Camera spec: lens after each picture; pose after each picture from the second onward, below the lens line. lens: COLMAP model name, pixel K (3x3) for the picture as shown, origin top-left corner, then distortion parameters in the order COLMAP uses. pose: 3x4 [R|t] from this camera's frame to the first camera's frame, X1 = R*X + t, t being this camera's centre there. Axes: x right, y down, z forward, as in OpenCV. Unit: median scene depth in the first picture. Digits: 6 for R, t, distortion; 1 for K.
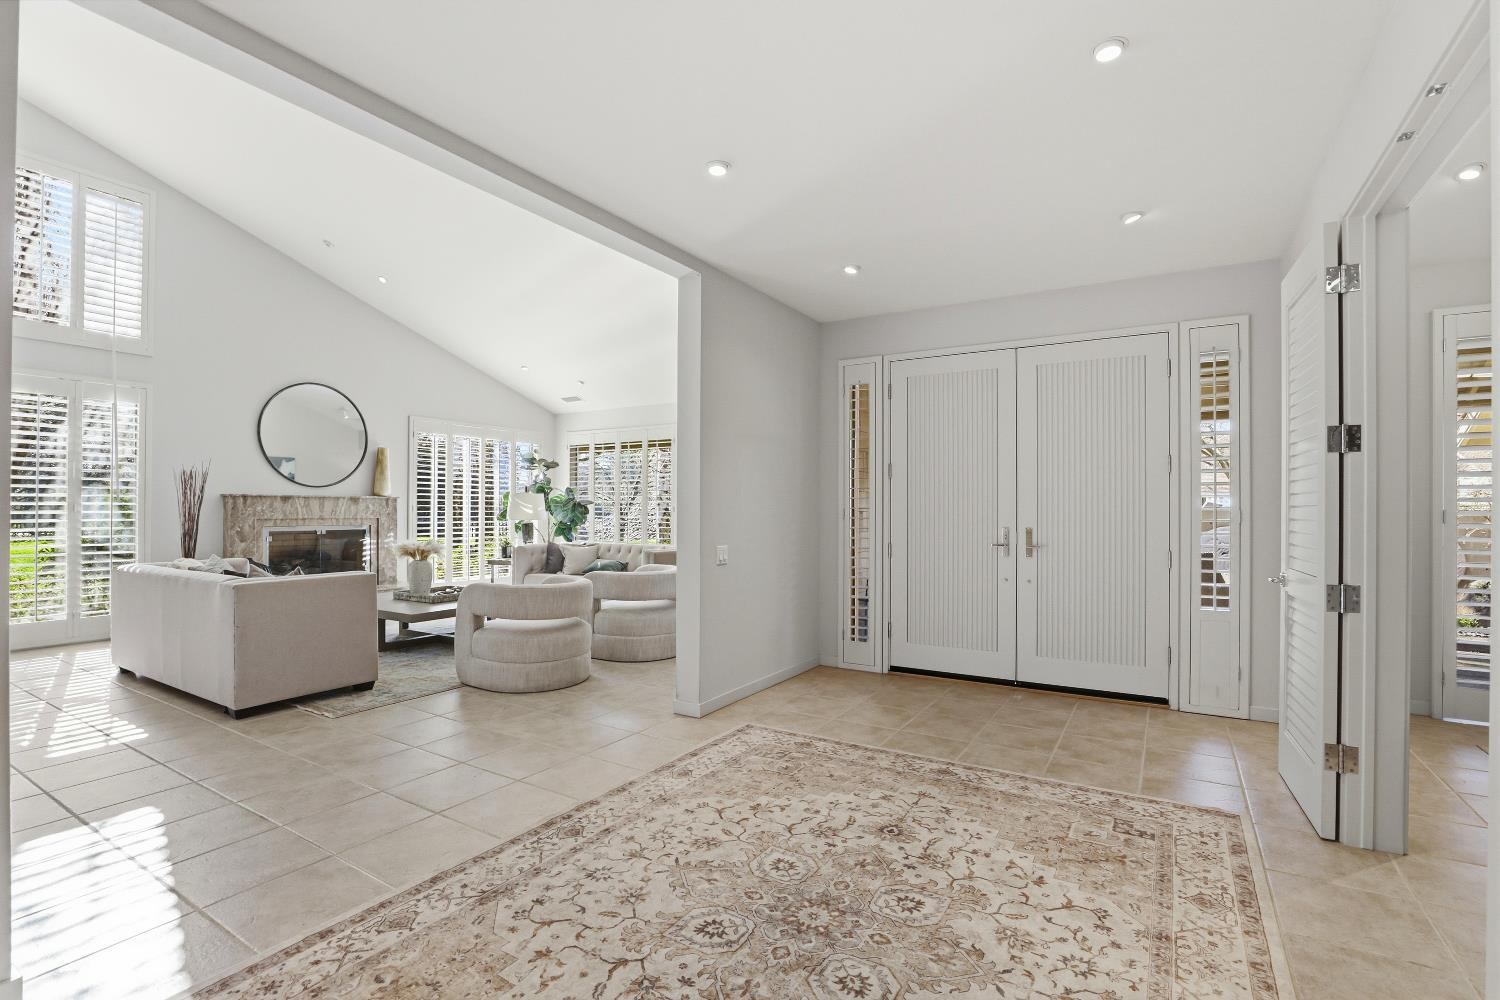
lens RADIAL K [[699.7, 0, 755.8], [0, 699.7, 508.0], [0, 0, 1]] dist [-0.042611, 0.011208]
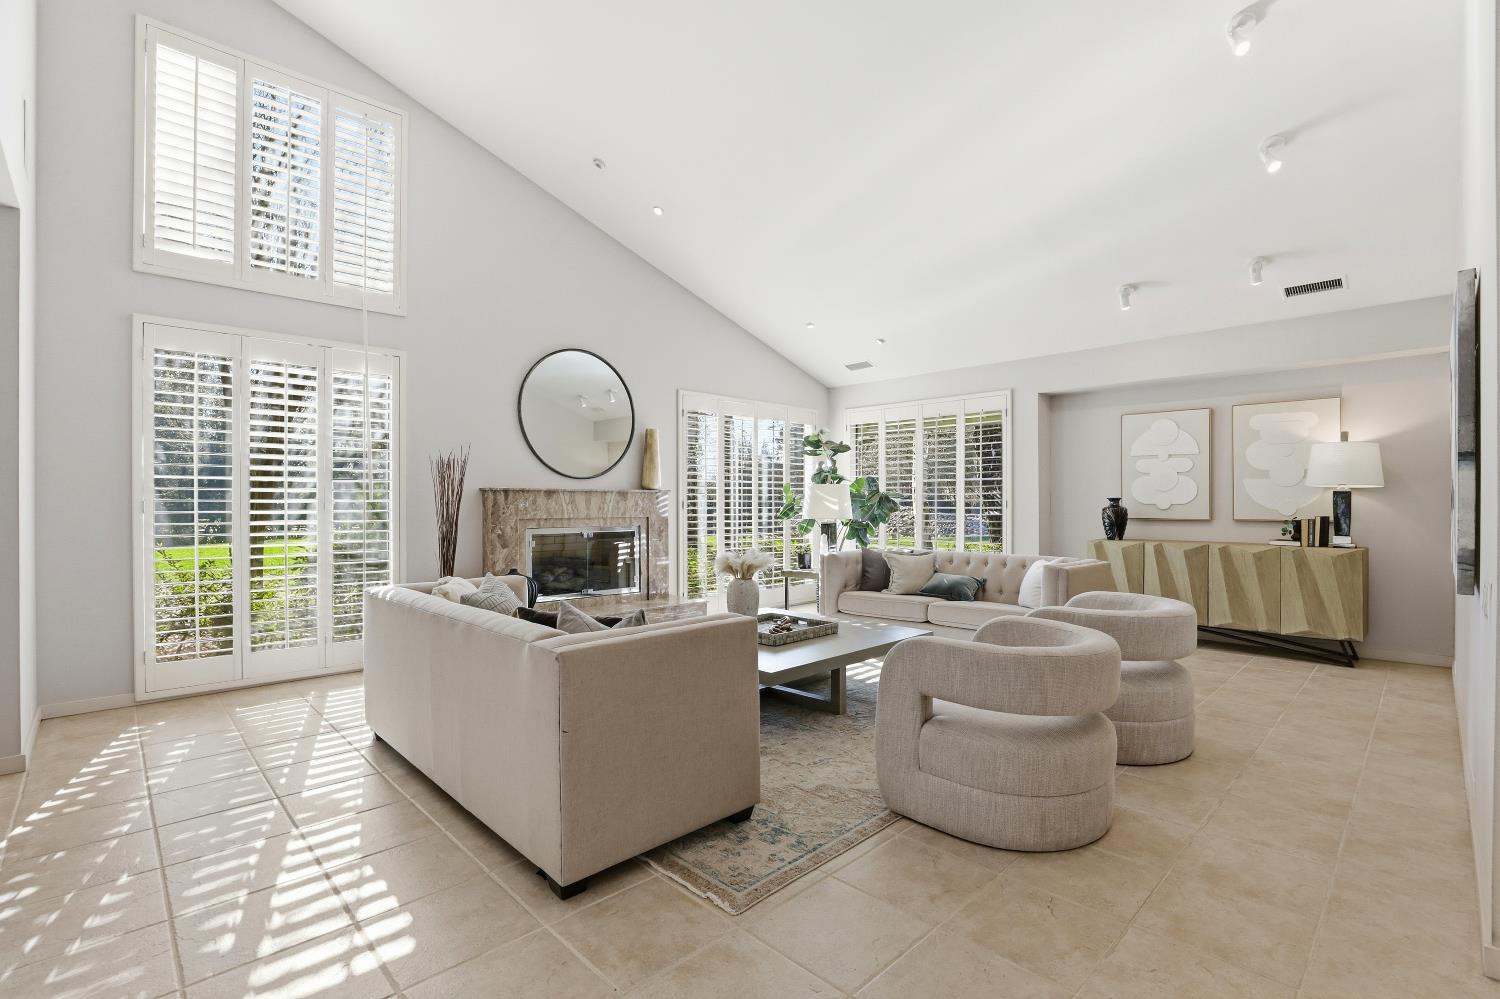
lens RADIAL K [[699.7, 0, 744.0], [0, 699.7, 505.0], [0, 0, 1]] dist [-0.042611, 0.011208]
pose [[0.966379, -0.006176, -0.257048, -0.274051], [0.006731, 0.999977, 0.001281, 0.000548], [0.257034, -0.002968, 0.966398, 0.293530]]
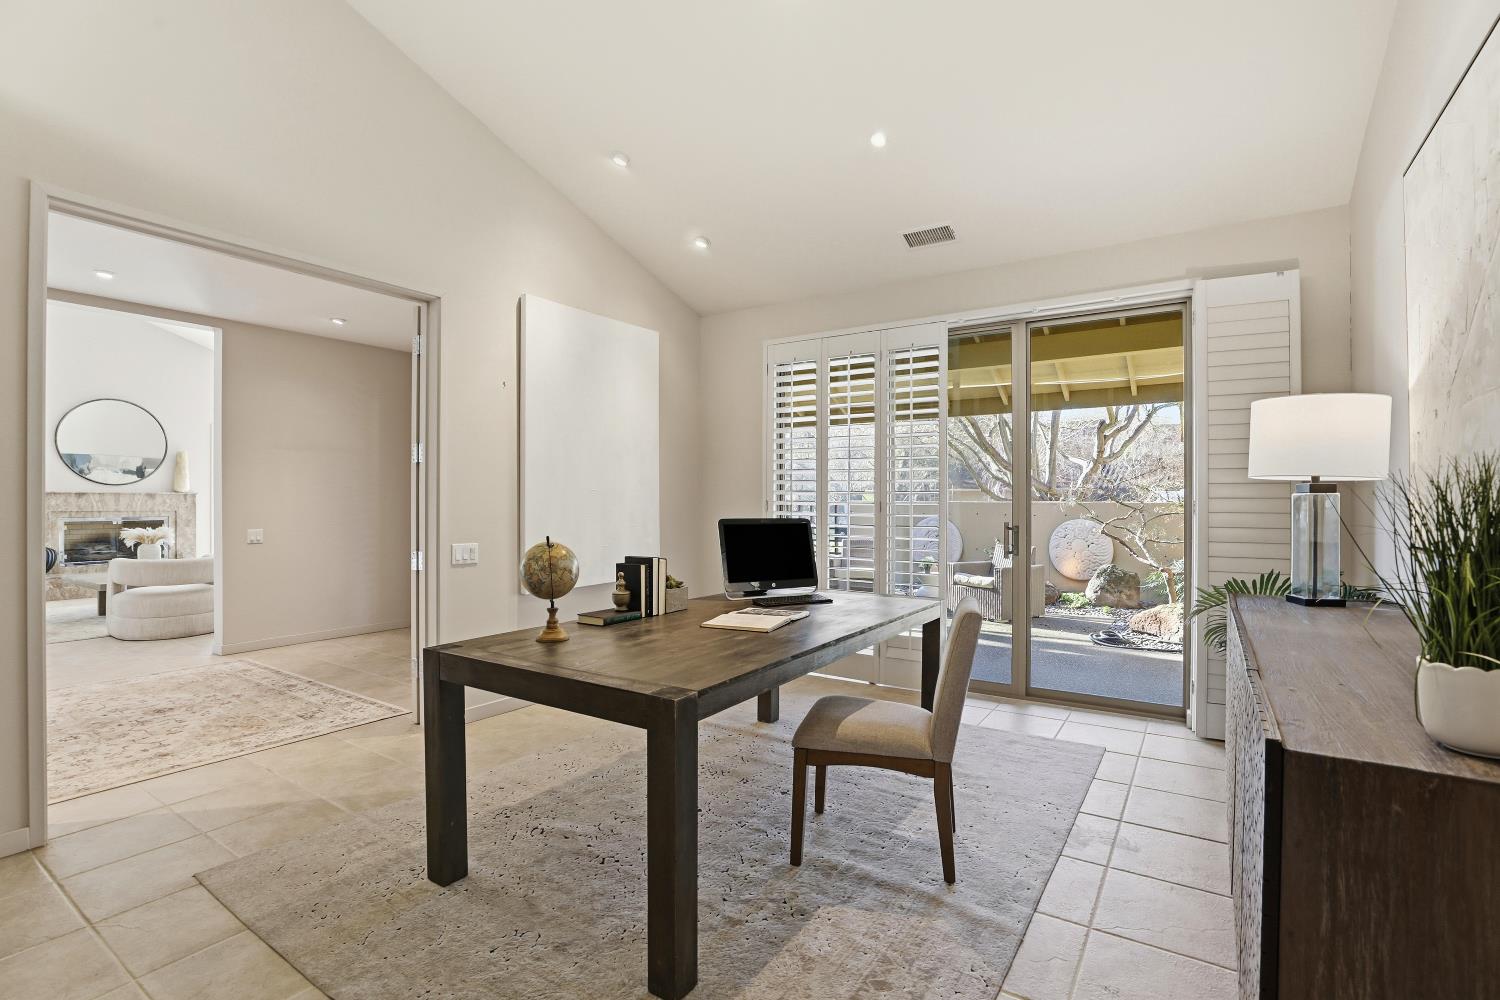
lens RADIAL K [[699.7, 0, 759.9], [0, 699.7, 501.7], [0, 0, 1]] dist [-0.042611, 0.011208]
pose [[0.999514, -0.001560, -0.031122, 0.595516], [0.001495, 0.999997, -0.002128, 0.003143], [0.031126, 0.002080, 0.999513, -0.176612]]
